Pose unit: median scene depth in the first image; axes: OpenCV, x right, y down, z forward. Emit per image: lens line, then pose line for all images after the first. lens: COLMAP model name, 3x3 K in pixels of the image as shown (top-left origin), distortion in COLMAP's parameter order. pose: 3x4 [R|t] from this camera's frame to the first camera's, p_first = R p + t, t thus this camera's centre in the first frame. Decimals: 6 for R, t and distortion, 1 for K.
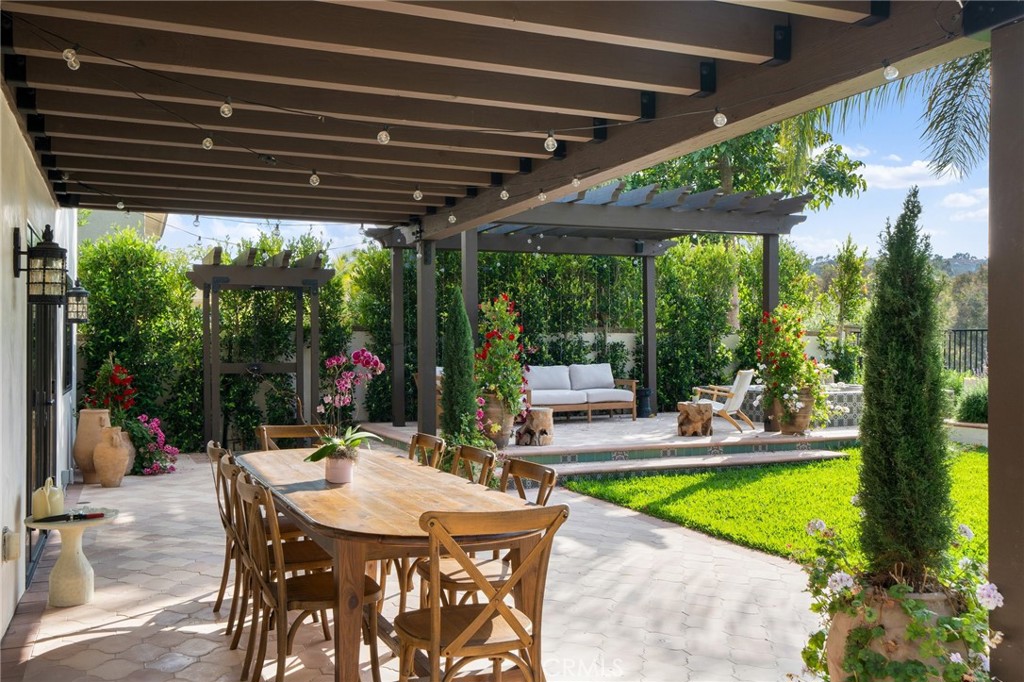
lens RADIAL K [[920.4, 0, 506.7], [0, 920.4, 348.1], [0, 0, 1]] dist [0.029908, -0.014047]
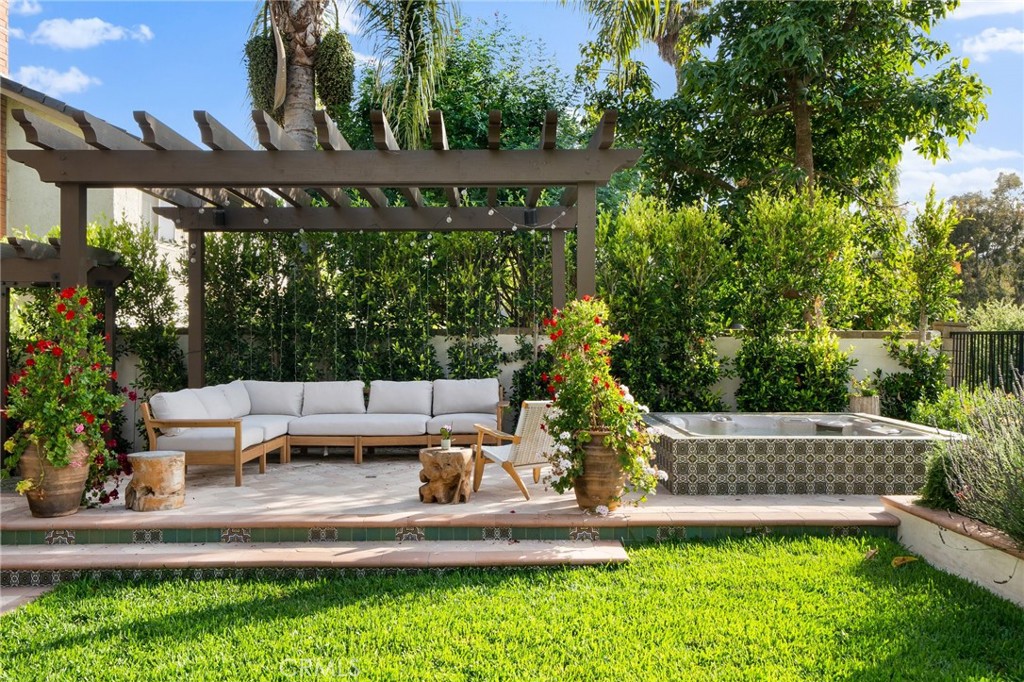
lens RADIAL K [[866.4, 0, 516.7], [0, 866.4, 339.0], [0, 0, 1]] dist [0.032793, -0.010520]
pose [[0.930625, 0.002298, -0.365966, 0.439339], [-0.002128, 0.999997, 0.000866, -0.017597], [0.365967, -0.000027, 0.930628, 0.422956]]
